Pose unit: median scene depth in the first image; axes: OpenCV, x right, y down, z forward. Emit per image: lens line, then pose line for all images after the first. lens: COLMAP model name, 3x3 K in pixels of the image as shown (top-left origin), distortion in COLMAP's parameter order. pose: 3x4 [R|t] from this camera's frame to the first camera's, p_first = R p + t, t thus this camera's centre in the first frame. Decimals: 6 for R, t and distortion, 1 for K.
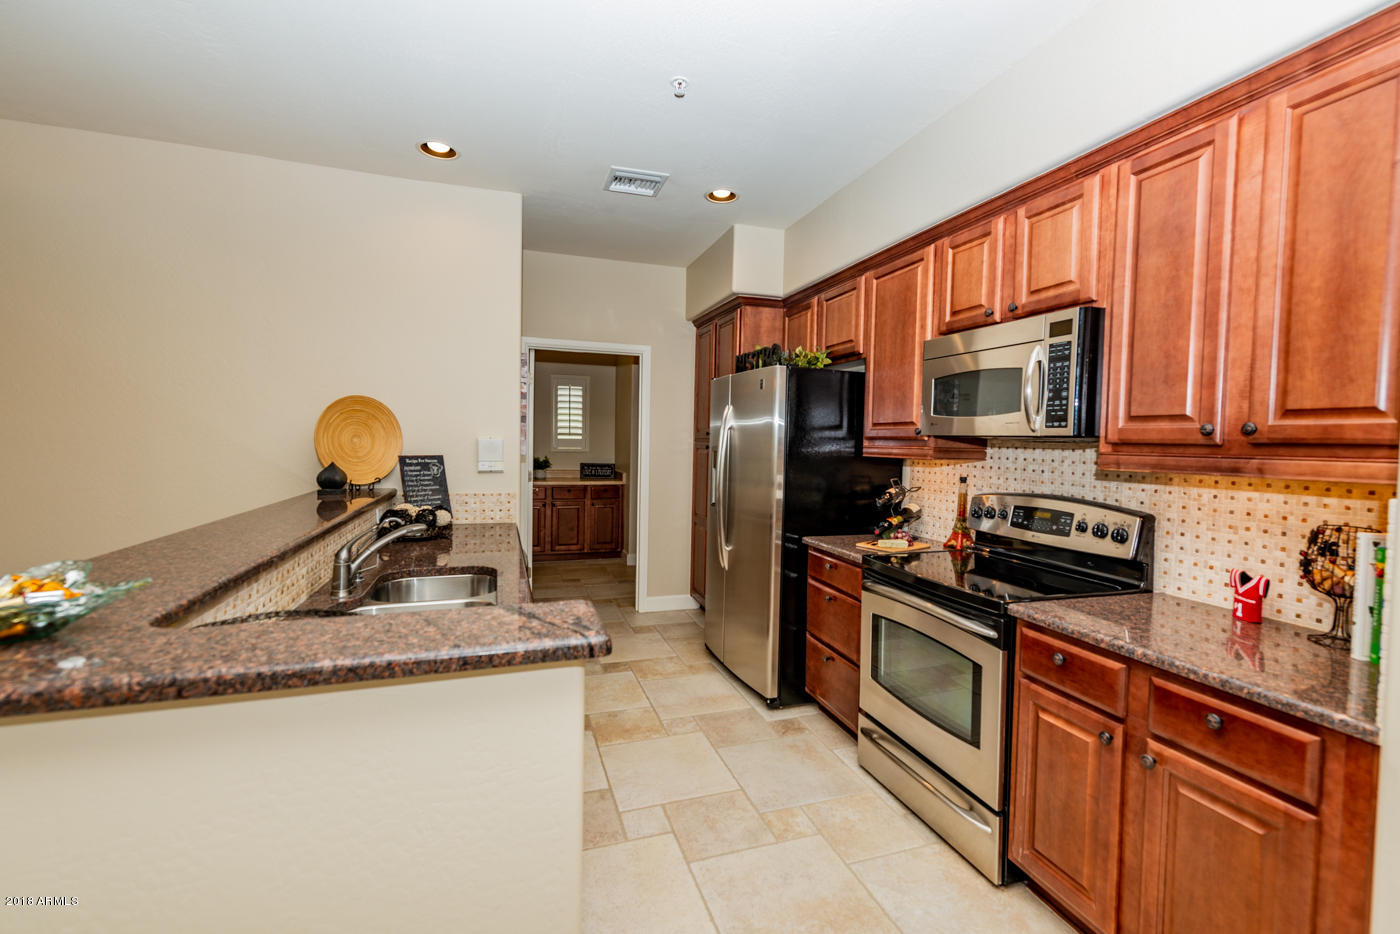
lens RADIAL K [[569.0, 0, 697.3], [0, 569.0, 460.9], [0, 0, 1]] dist [0.008820, -0.002721]
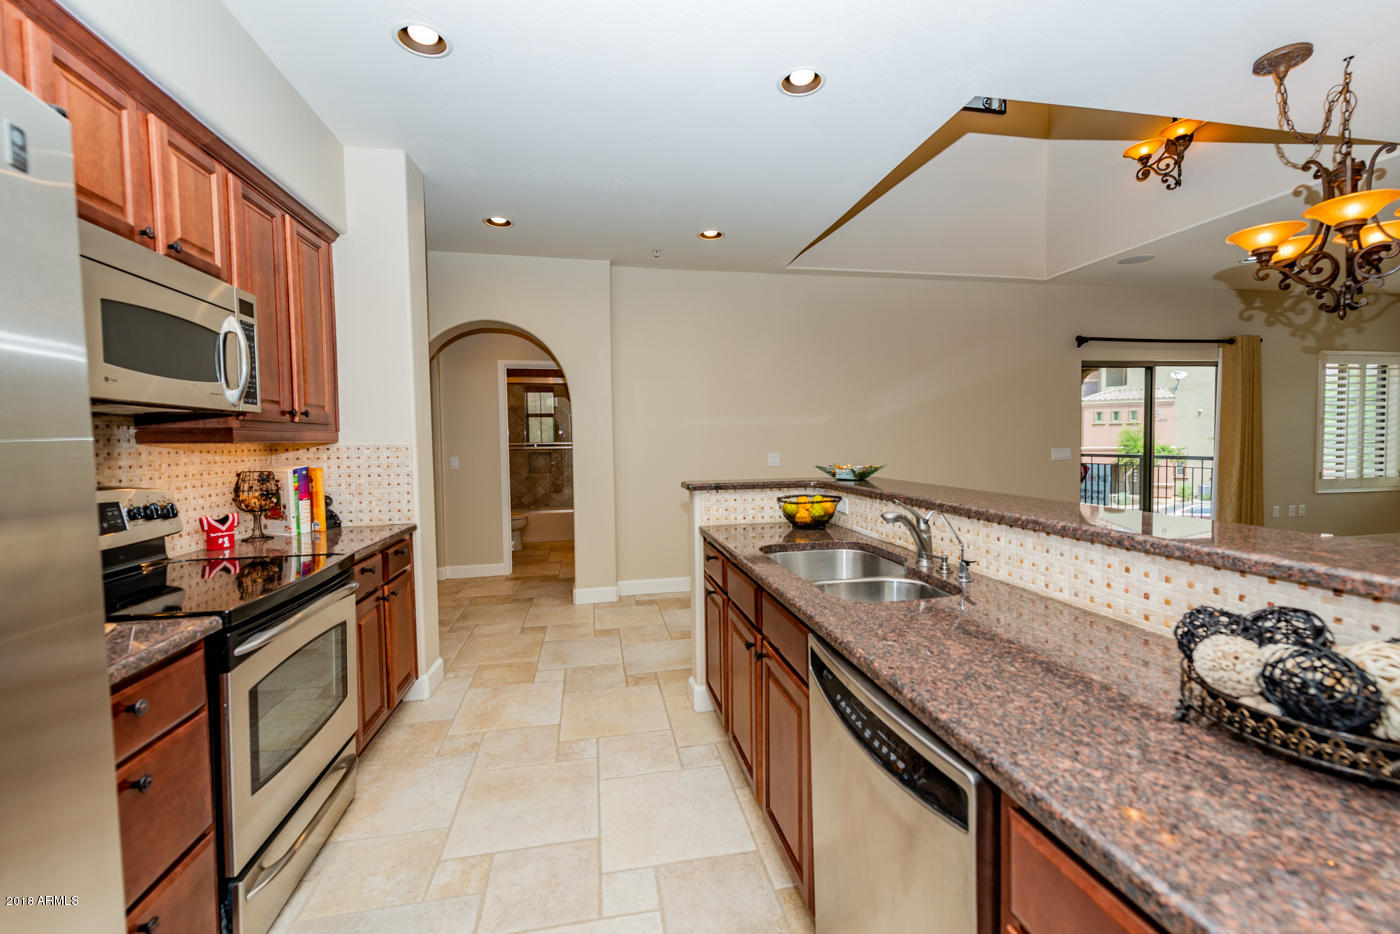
lens RADIAL K [[569.0, 0, 713.3], [0, 569.0, 462.3], [0, 0, 1]] dist [0.008820, -0.002721]
pose [[-0.990188, -0.019227, 0.138413, -0.391501], [-0.008285, 0.996824, 0.079200, -0.049181], [-0.139496, 0.077277, -0.987203, 2.103632]]
